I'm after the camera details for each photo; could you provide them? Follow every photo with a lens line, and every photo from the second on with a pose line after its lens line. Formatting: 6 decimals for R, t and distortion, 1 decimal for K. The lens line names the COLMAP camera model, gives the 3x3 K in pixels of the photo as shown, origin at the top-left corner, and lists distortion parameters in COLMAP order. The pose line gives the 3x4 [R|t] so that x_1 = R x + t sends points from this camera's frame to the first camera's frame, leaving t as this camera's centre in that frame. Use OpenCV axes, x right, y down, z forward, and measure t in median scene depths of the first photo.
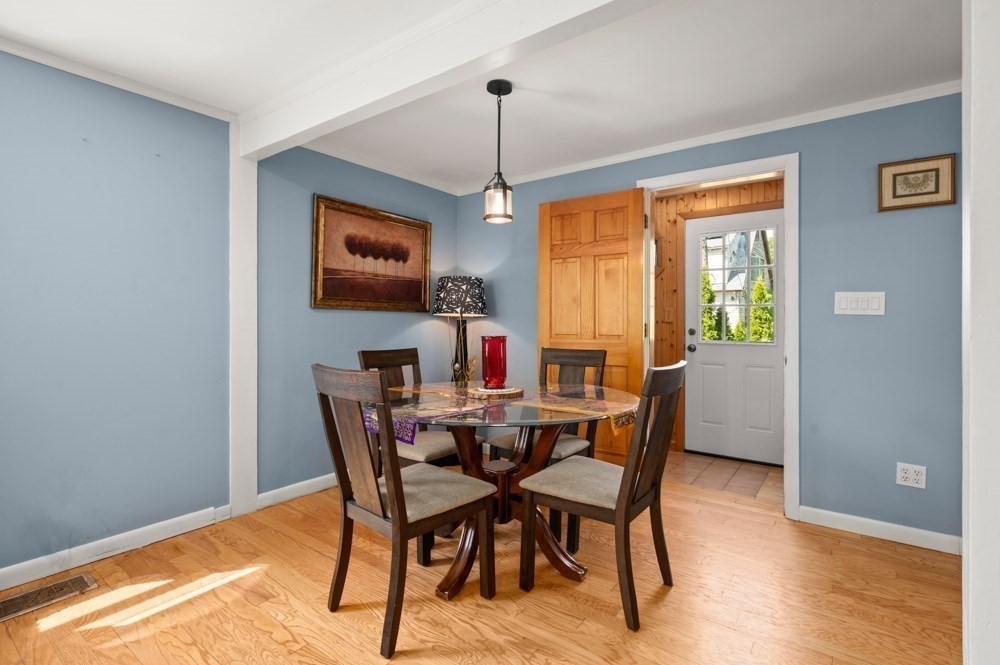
lens RADIAL K [[467.5, 0, 503.6], [0, 467.5, 320.1], [0, 0, 1]] dist [0.000318, 0.000339]
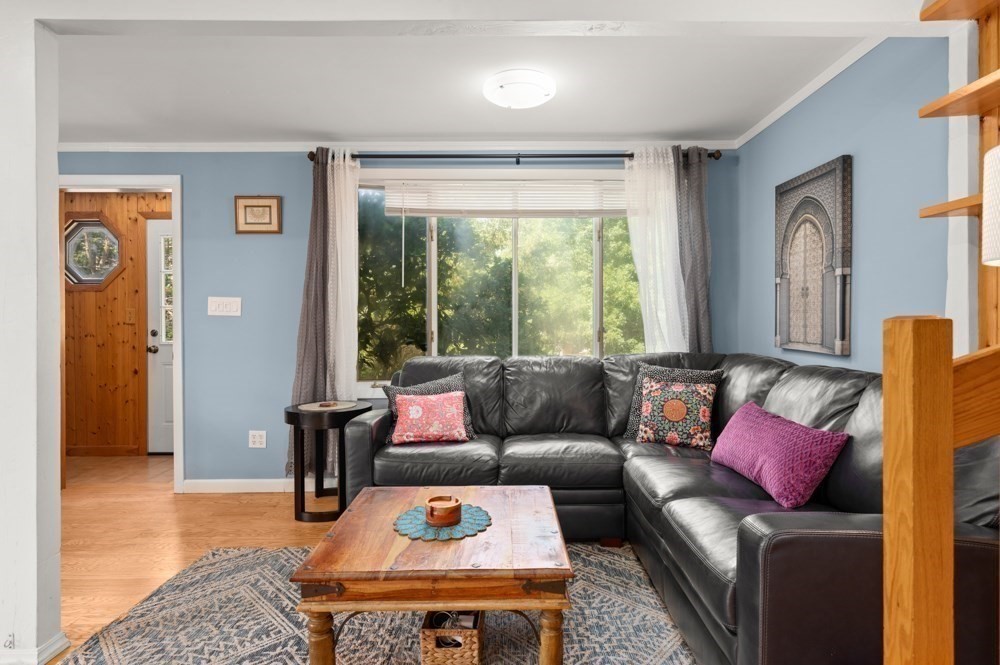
lens RADIAL K [[539.6, 0, 504.0], [0, 539.6, 325.0], [0, 0, 1]] dist [-0.002547, -0.000275]
pose [[0.798453, -0.007506, 0.602010, 0.382175], [0.005917, 0.999972, 0.004621, 0.008669], [-0.602028, -0.000127, 0.798475, -0.448516]]
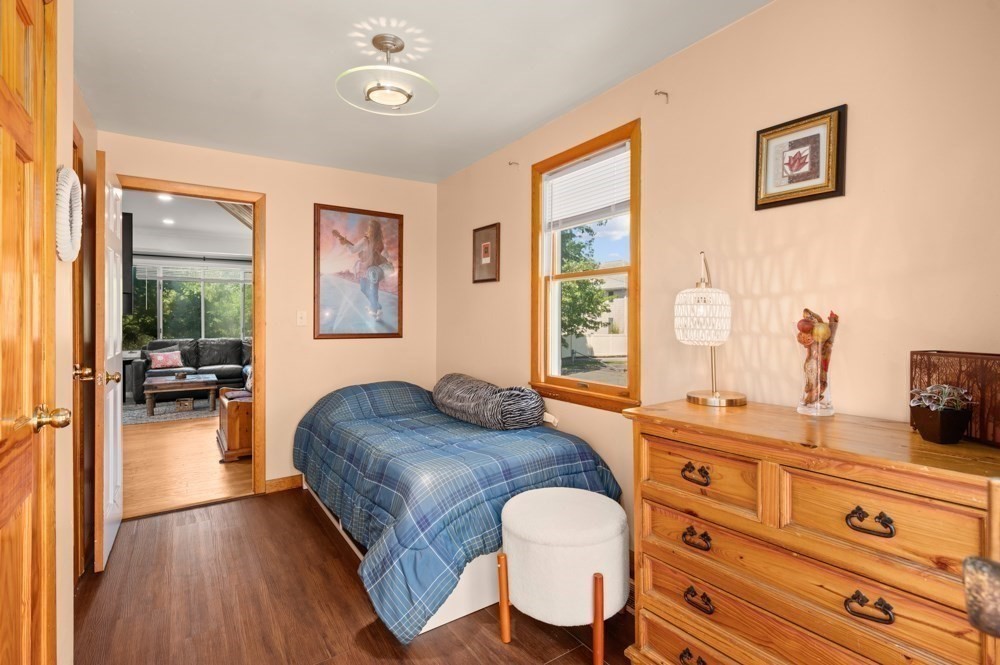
lens RADIAL K [[485.5, 0, 513.8], [0, 485.5, 327.1], [0, 0, 1]] dist [-0.000730, -0.000065]
pose [[0.325641, -0.012689, 0.945408, -0.756118], [-0.000876, 0.999905, 0.013722, -0.015904], [-0.945493, -0.005296, 0.325599, -1.882803]]
